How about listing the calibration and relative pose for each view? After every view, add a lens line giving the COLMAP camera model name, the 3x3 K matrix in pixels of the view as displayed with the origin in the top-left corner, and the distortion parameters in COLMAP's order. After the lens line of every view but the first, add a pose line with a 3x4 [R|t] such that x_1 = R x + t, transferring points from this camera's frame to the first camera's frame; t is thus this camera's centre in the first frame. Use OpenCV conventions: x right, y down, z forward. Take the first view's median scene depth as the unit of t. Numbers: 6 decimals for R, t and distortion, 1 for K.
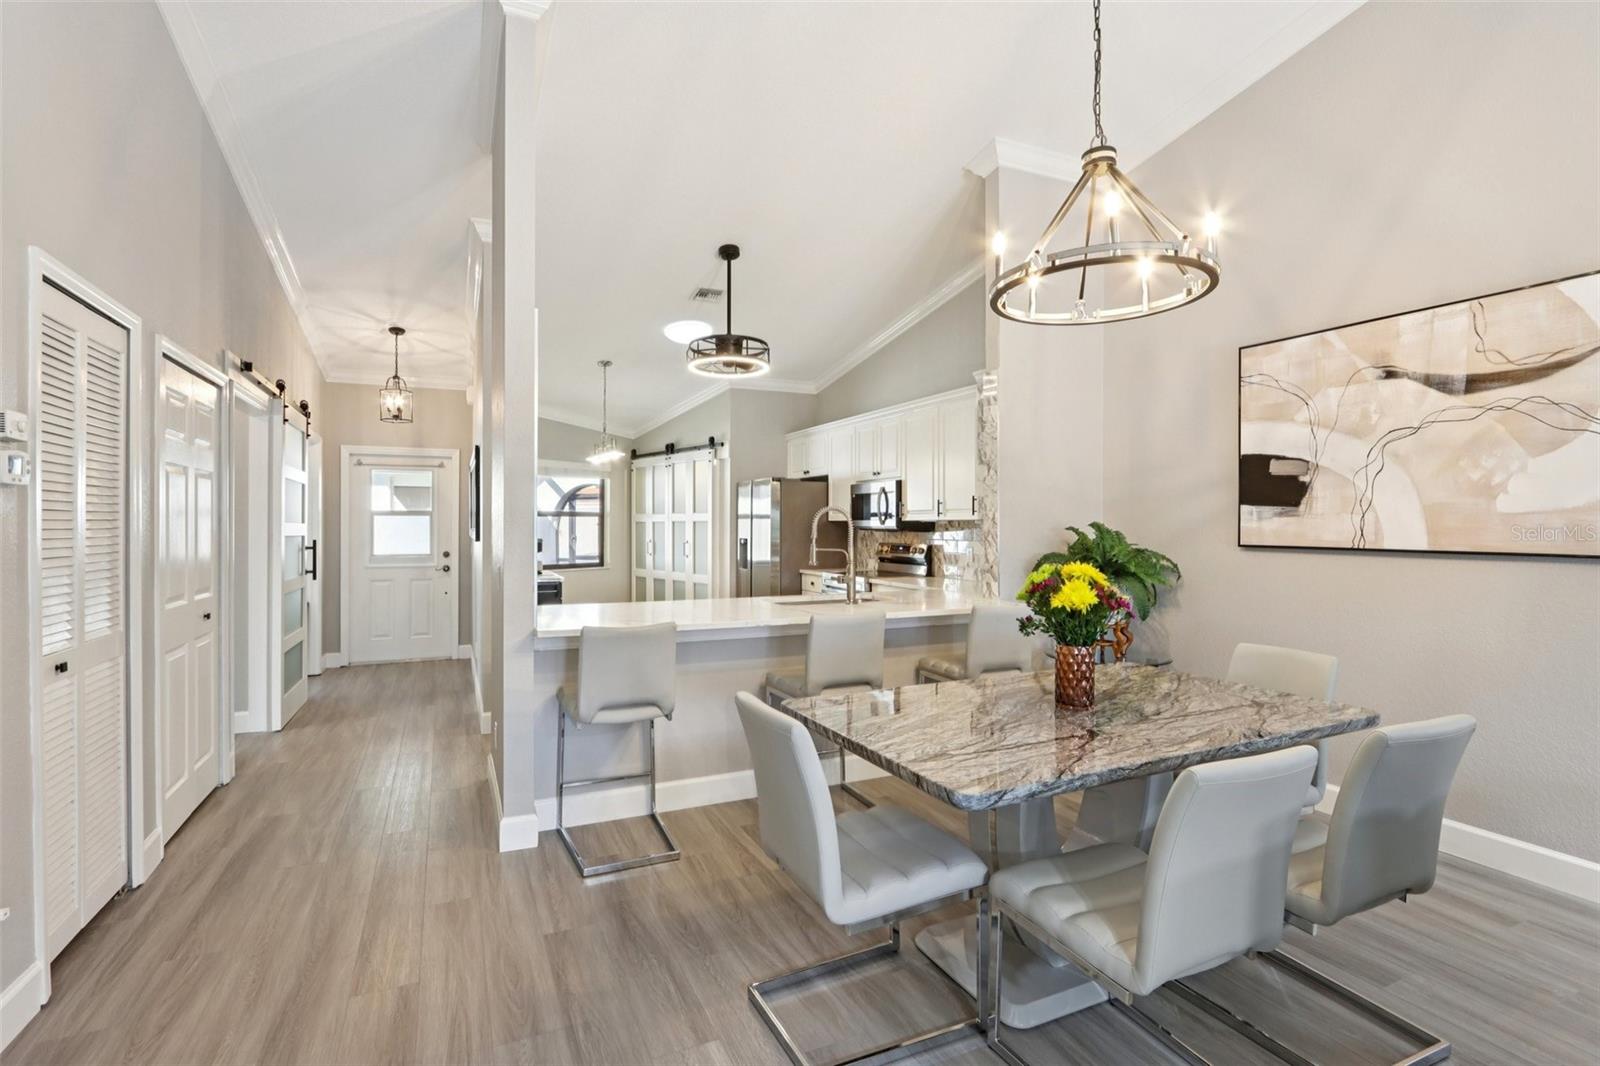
lens RADIAL K [[745.2, 0, 792.1], [0, 745.2, 531.5], [0, 0, 1]] dist [-0.024035, 0.003386]
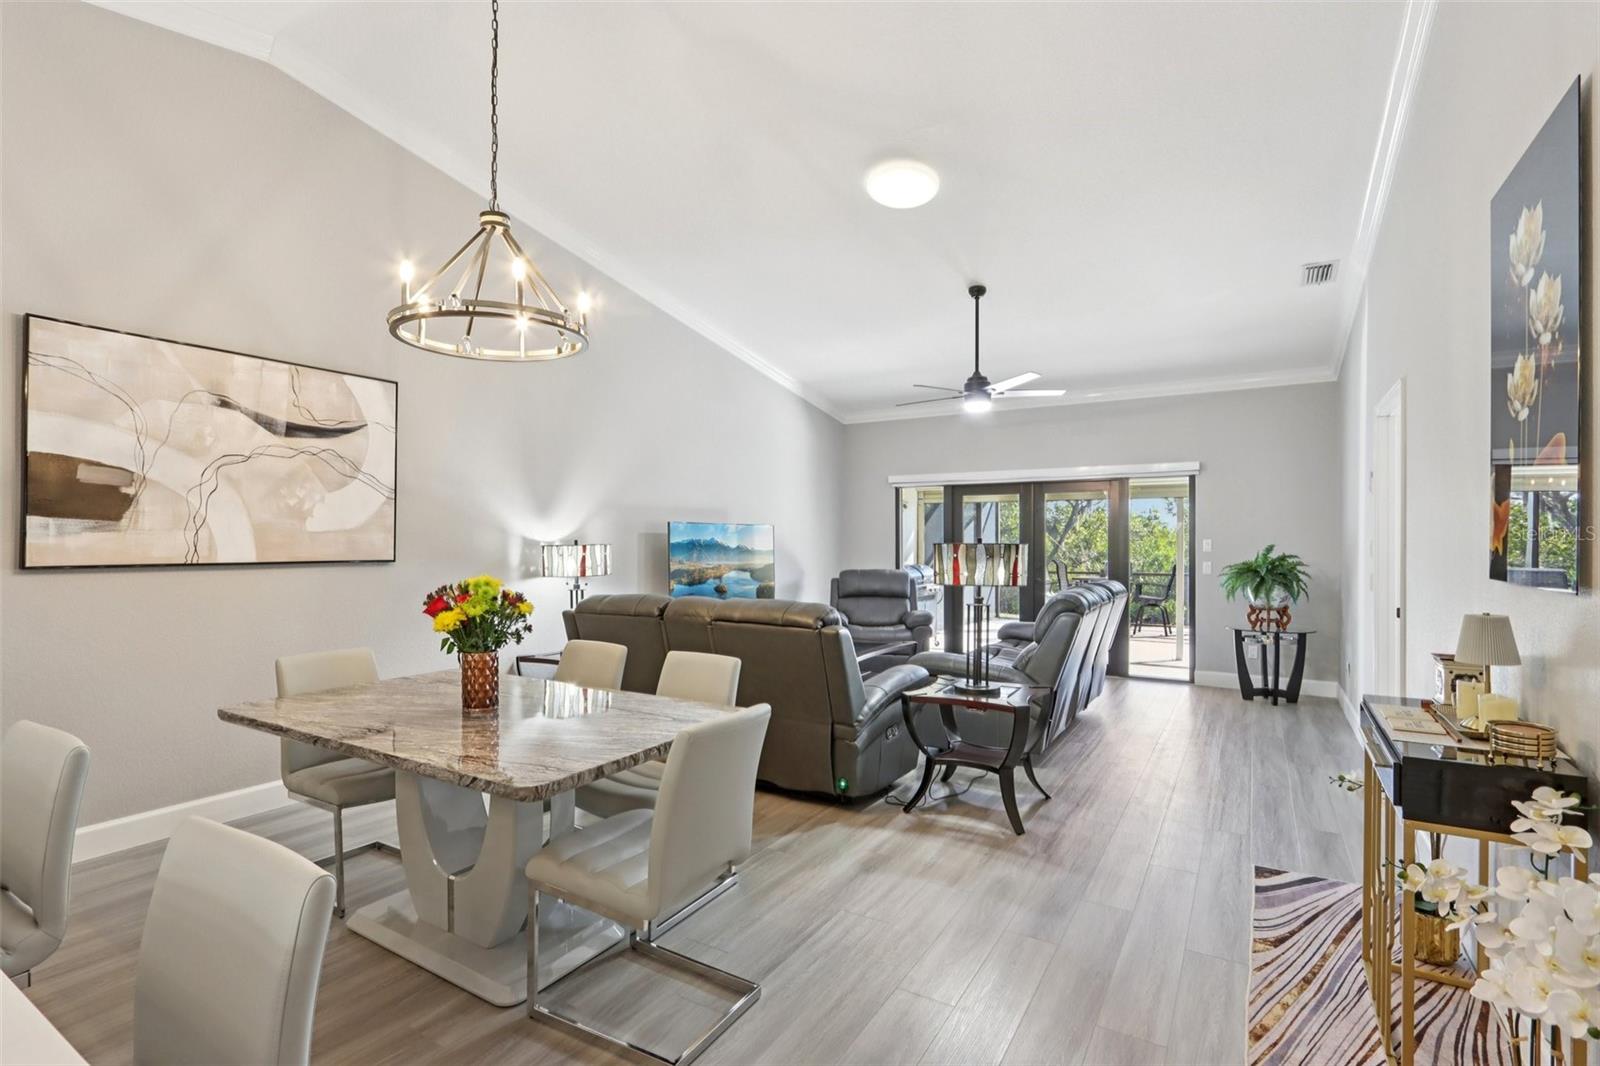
lens RADIAL K [[745.2, 0, 793.5], [0, 745.2, 540.0], [0, 0, 1]] dist [-0.024035, 0.003386]
pose [[-0.551871, -0.001554, 0.833928, -0.413811], [0.008025, 0.999942, 0.007175, -0.008184], [-0.833891, 0.010652, -0.551826, 0.649271]]
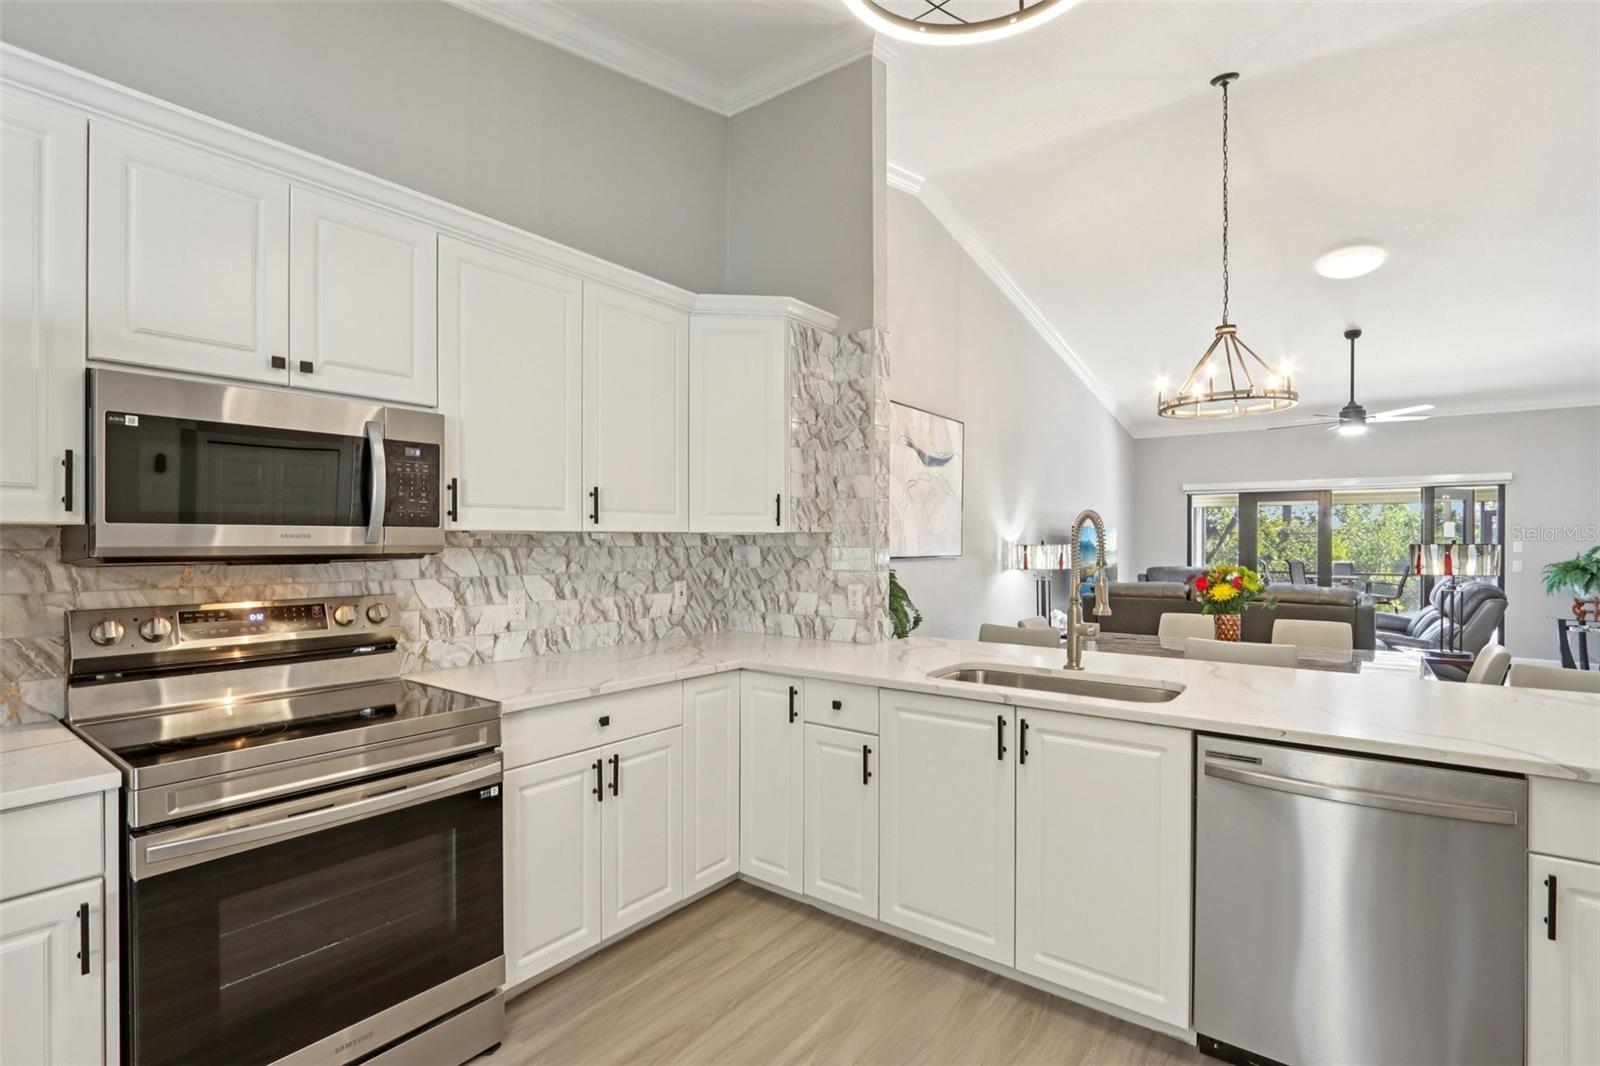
lens RADIAL K [[745.2, 0, 783.4], [0, 745.2, 550.5], [0, 0, 1]] dist [-0.024035, 0.003386]
pose [[-0.457701, -0.012578, 0.889017, -0.339506], [0.007516, 0.999809, 0.018016, -0.013753], [-0.889074, 0.014928, -0.457520, 1.420260]]
